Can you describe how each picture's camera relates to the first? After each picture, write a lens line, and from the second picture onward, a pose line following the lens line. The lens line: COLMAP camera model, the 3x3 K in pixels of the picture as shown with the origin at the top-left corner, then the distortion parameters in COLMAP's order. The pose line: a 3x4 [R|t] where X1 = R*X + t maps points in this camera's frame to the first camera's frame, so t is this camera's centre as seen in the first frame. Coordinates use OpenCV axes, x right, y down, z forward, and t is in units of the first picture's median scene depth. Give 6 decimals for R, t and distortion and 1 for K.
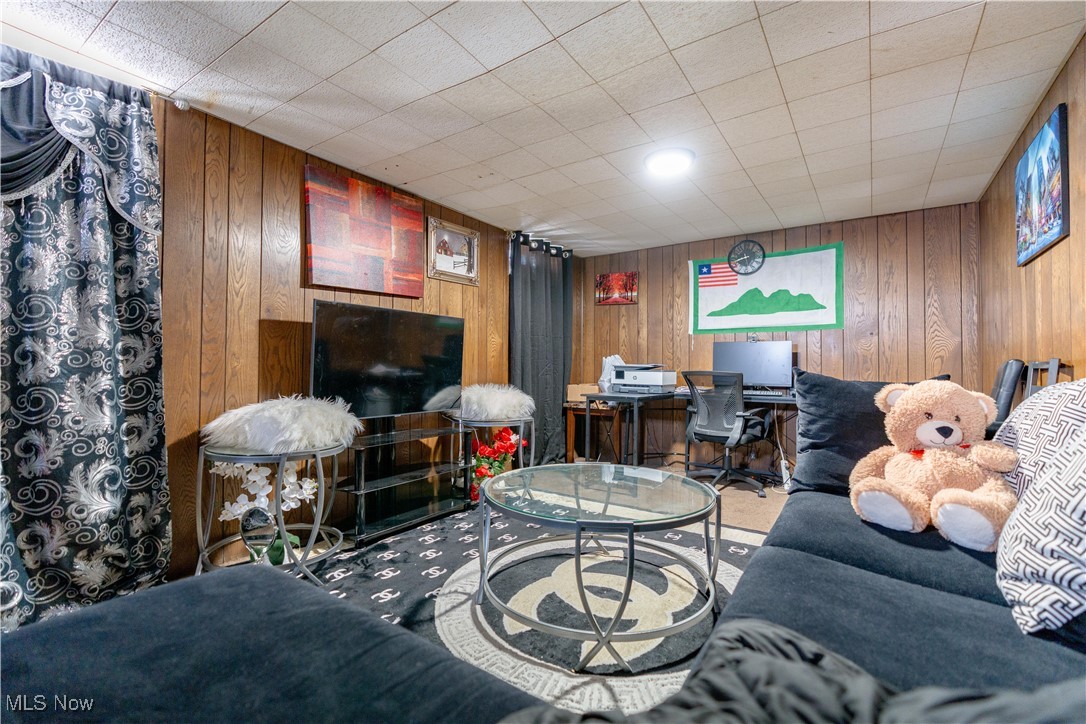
lens RADIAL K [[483.9, 0, 546.1], [0, 483.9, 361.2], [0, 0, 1]] dist [-0.005209, 0.000471]
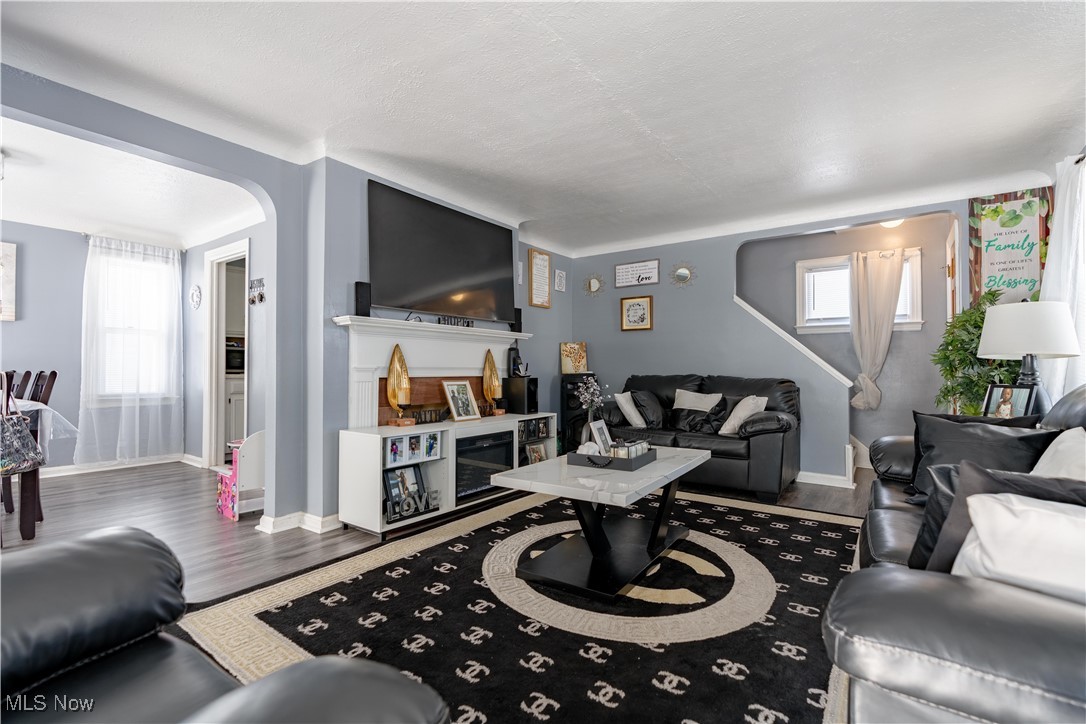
lens RADIAL K [[483.9, 0, 552.3], [0, 483.9, 366.1], [0, 0, 1]] dist [-0.005209, 0.000471]
pose [[0.022538, -0.006135, 0.999727, -0.593642], [-0.017223, 0.999830, 0.006524, -0.006428], [-0.999598, -0.017366, 0.022428, 0.641676]]
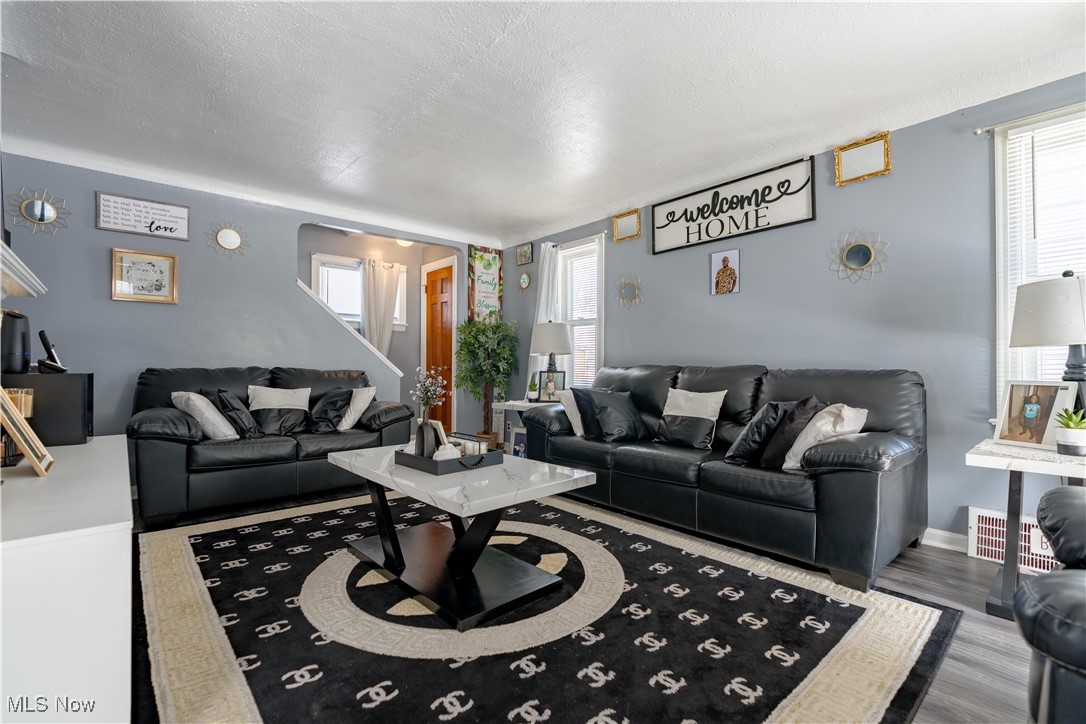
lens RADIAL K [[483.9, 0, 541.8], [0, 483.9, 359.7], [0, 0, 1]] dist [-0.005209, 0.000471]
pose [[-0.965189, -0.011331, 0.261308, -0.173903], [-0.018494, 0.999517, -0.024971, 0.016494], [-0.260899, -0.028935, -0.964932, 1.127729]]
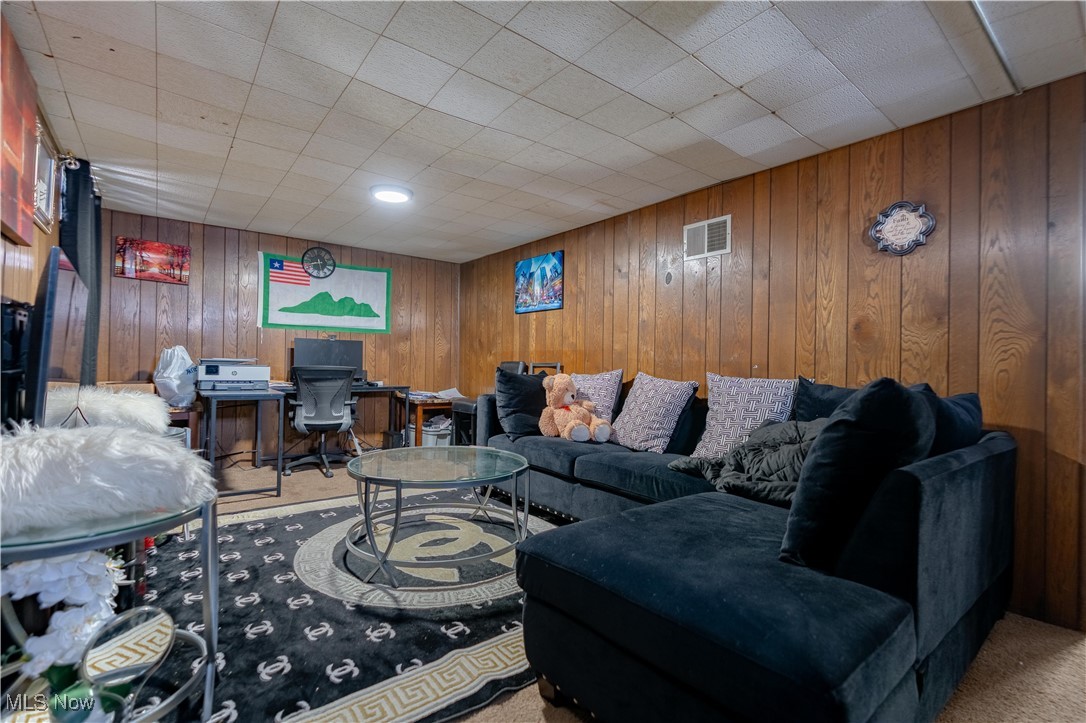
lens RADIAL K [[483.9, 0, 542.7], [0, 483.9, 361.7], [0, 0, 1]] dist [-0.005209, 0.000471]
pose [[0.301310, 0.001675, 0.953525, -0.569037], [-0.028610, 0.999564, 0.007284, -0.012131], [-0.953097, -0.029475, 0.301227, 0.197930]]
